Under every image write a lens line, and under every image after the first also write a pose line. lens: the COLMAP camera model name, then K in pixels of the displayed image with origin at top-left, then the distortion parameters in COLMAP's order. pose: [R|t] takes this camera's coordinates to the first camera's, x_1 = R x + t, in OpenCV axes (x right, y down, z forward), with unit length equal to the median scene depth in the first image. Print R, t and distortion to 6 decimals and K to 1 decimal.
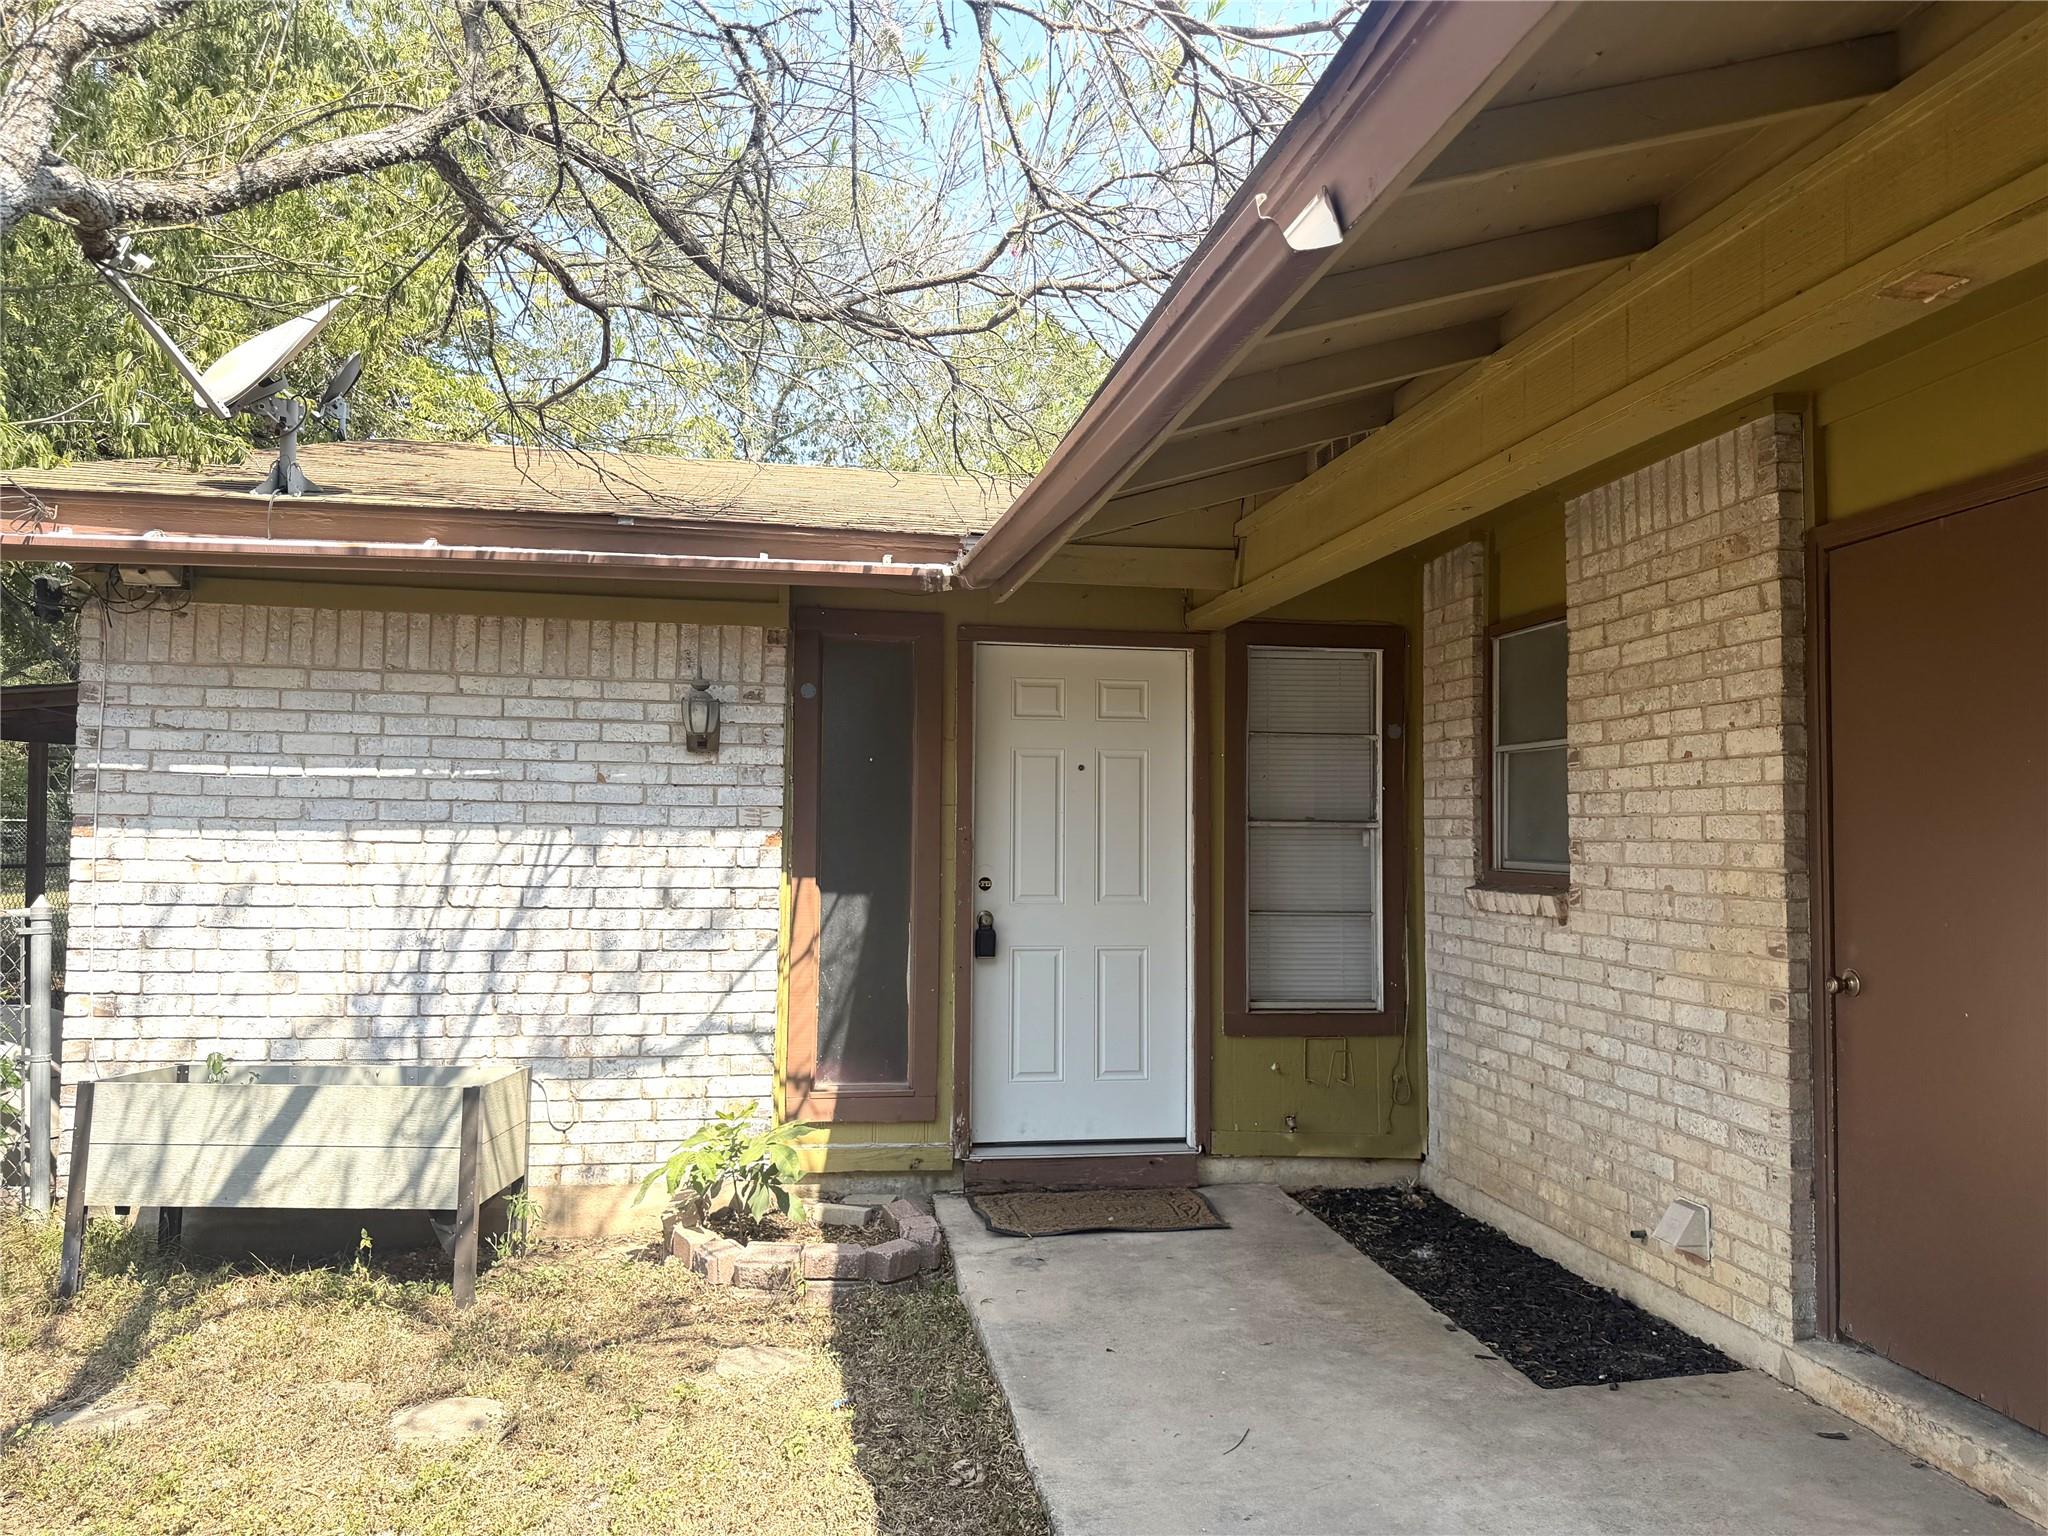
lens RADIAL K [[1436.4, 0, 1024.4], [0, 1436.4, 769.7], [0, 0, 1]] dist [0.044897, 0.000125]
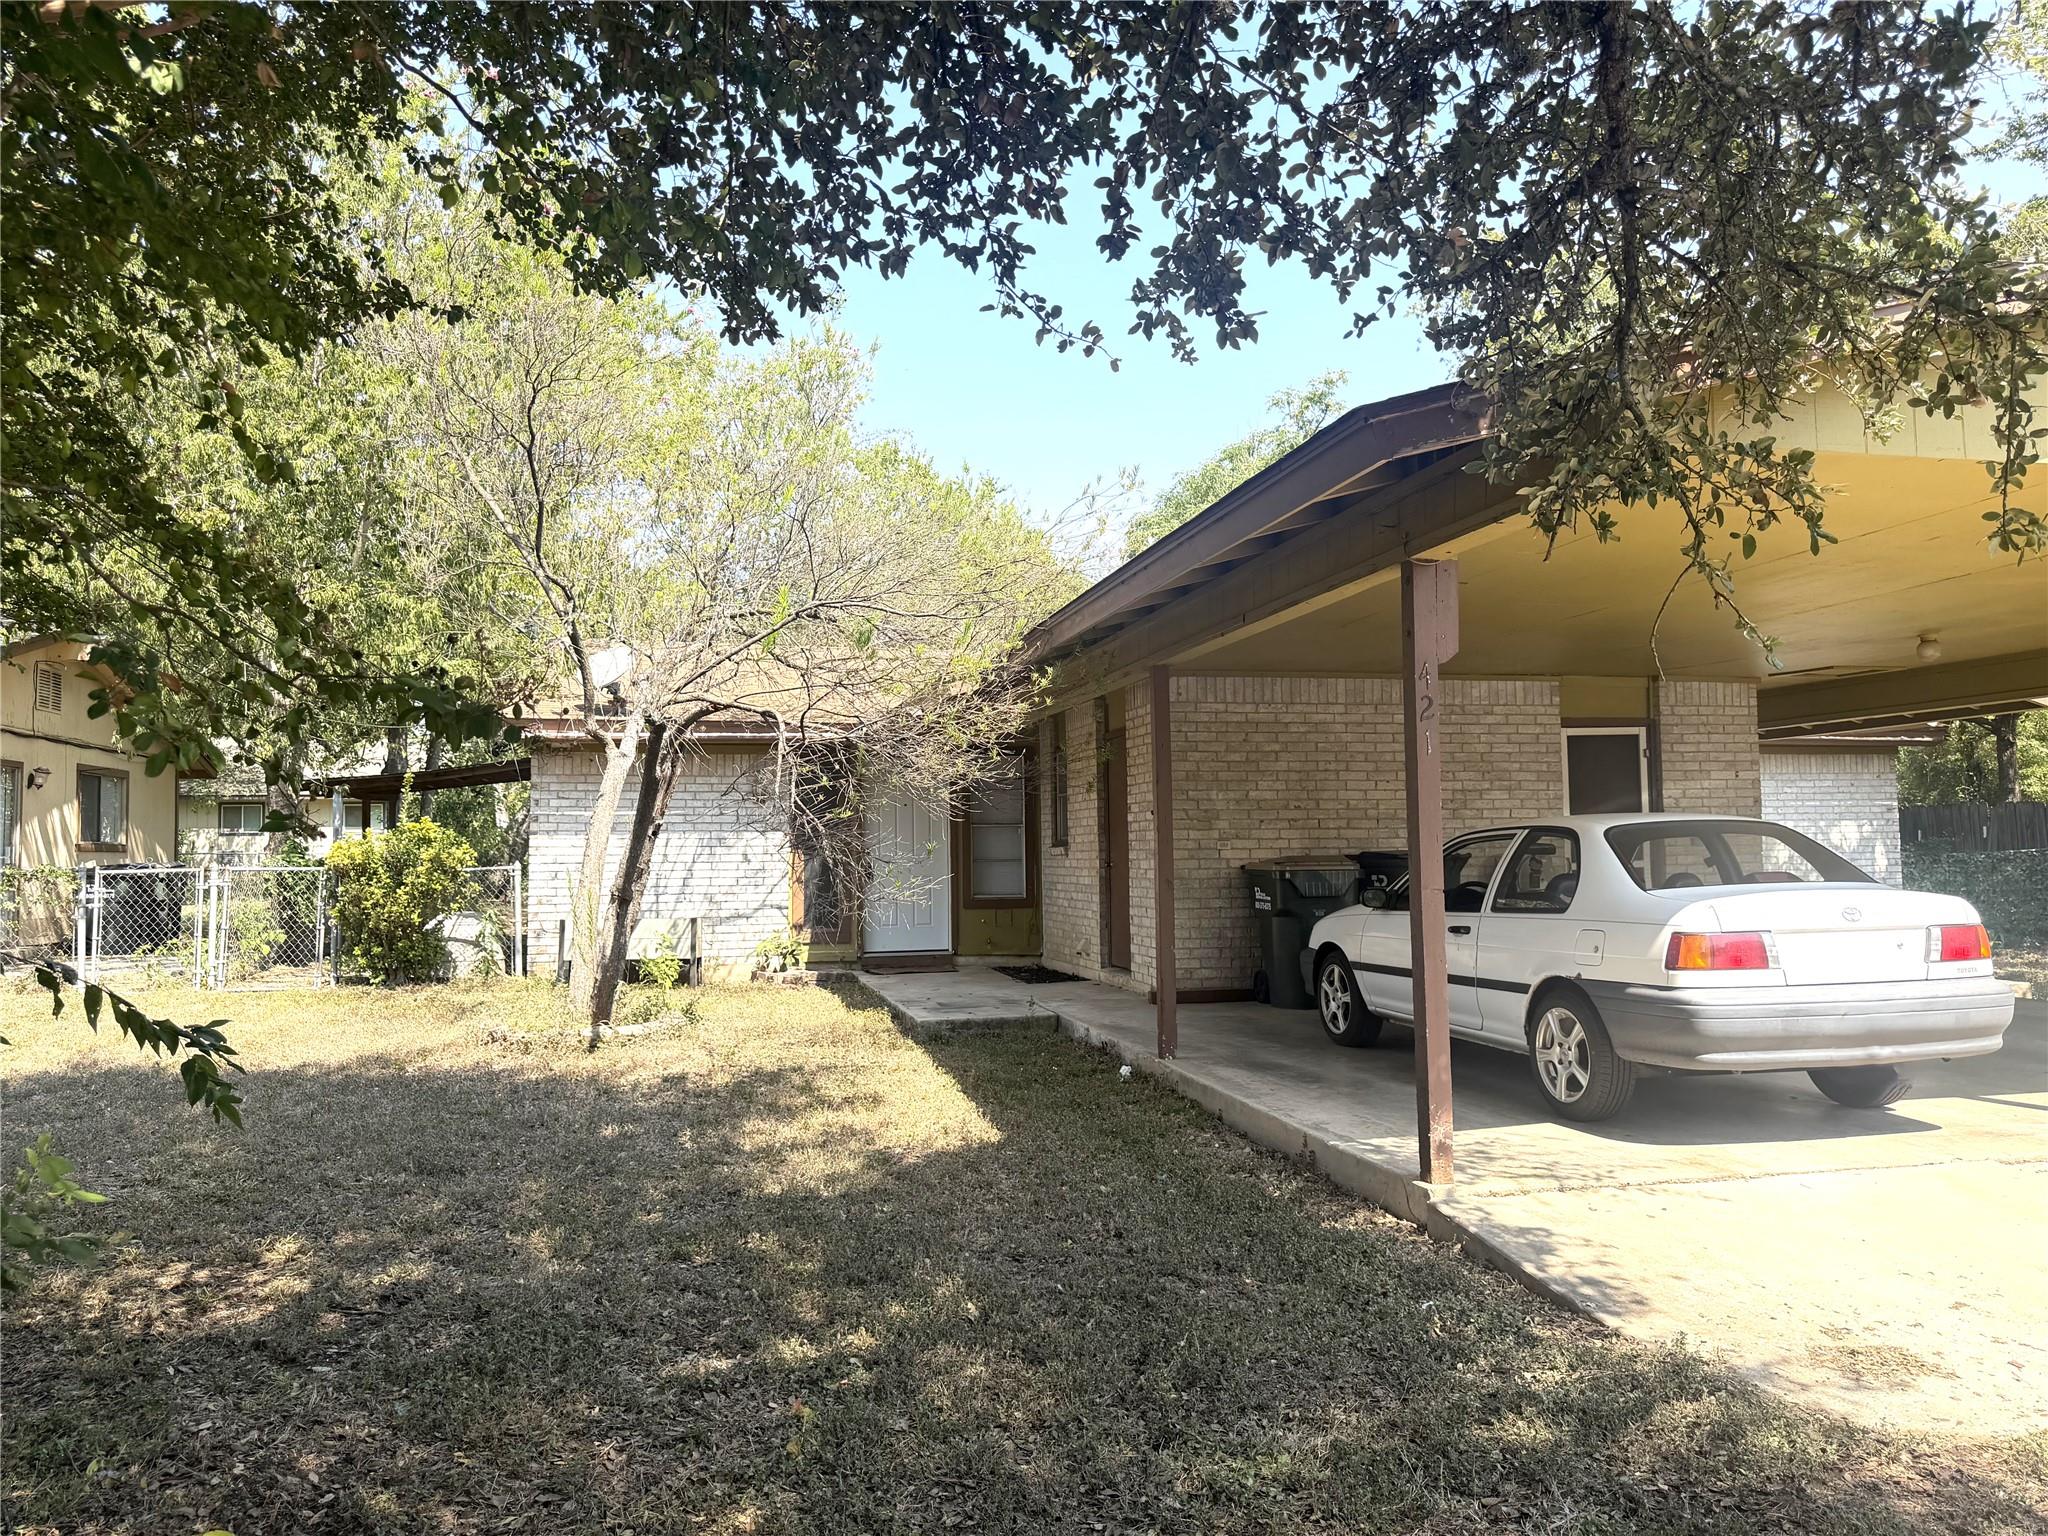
lens RADIAL K [[1436.4, 0, 1020.1], [0, 1436.4, 765.2], [0, 0, 1]] dist [0.044897, 0.000125]
pose [[0.998772, -0.019594, 0.045498, 0.139389], [0.020437, 0.999626, -0.018148, -0.023558], [-0.045125, 0.019055, 0.998800, -1.674254]]
